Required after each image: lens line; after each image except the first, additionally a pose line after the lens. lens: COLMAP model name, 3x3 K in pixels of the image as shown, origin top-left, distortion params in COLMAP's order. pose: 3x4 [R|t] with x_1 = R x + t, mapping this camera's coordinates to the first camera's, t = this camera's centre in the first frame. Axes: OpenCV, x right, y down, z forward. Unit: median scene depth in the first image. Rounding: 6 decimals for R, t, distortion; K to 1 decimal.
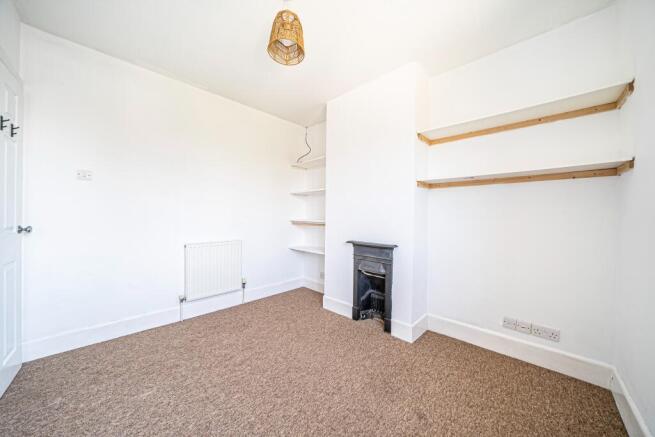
lens RADIAL K [[227.0, 0, 324.3], [0, 227.0, 217.3], [0, 0, 1]] dist [-0.014300, 0.000157]
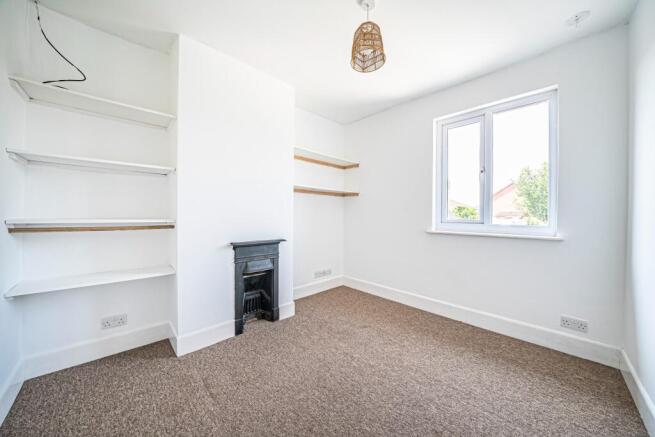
lens RADIAL K [[227.0, 0, 328.8], [0, 227.0, 217.4], [0, 0, 1]] dist [-0.014300, 0.000157]
pose [[0.023501, -0.019972, 0.999524, -0.742031], [-0.008498, 0.999760, 0.020176, -0.008609], [-0.999688, -0.008969, 0.023326, 0.685024]]
